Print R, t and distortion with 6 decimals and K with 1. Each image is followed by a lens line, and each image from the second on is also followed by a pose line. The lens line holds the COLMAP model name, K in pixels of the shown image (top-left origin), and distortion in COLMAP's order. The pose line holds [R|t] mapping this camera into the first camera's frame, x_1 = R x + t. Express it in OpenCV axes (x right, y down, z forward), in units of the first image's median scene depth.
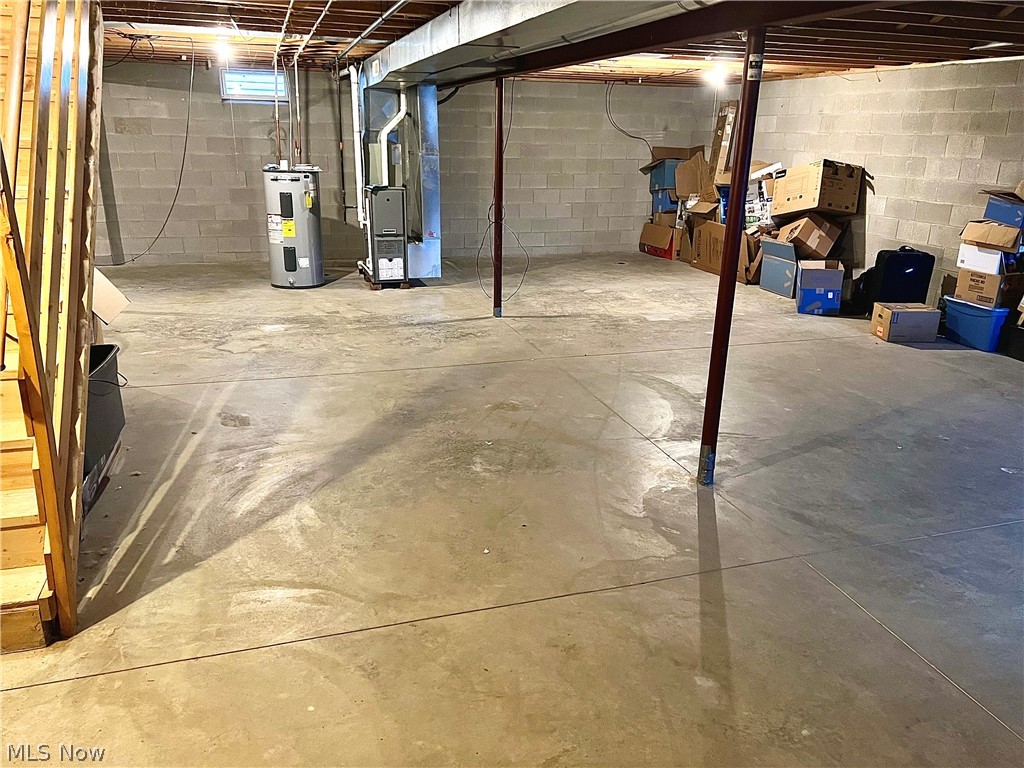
lens RADIAL K [[775.8, 0, 512.0], [0, 775.8, 384.0], [0, 0, 1]] dist [0.035322, -0.056377]
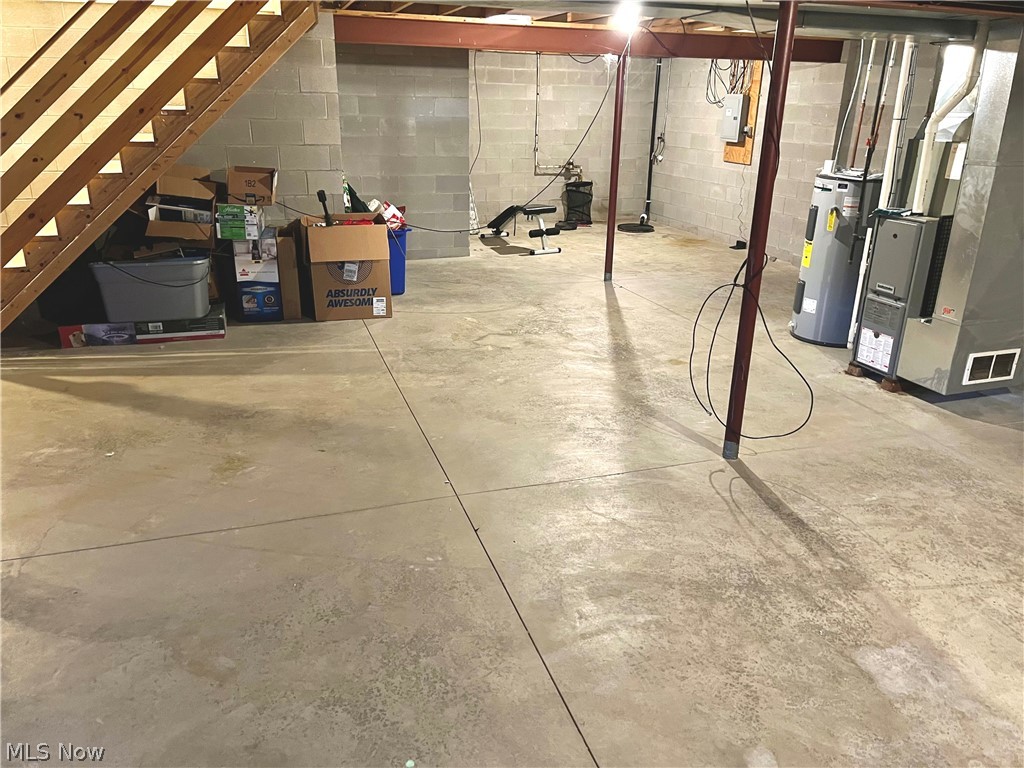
lens RADIAL K [[775.8, 0, 512.0], [0, 775.8, 384.0], [0, 0, 1]] dist [0.035322, -0.056377]
pose [[0.035288, 0.320780, -0.946496, 0.507714], [-0.331387, 0.897258, 0.291738, -0.256114], [0.942835, 0.303362, 0.137965, 0.820949]]
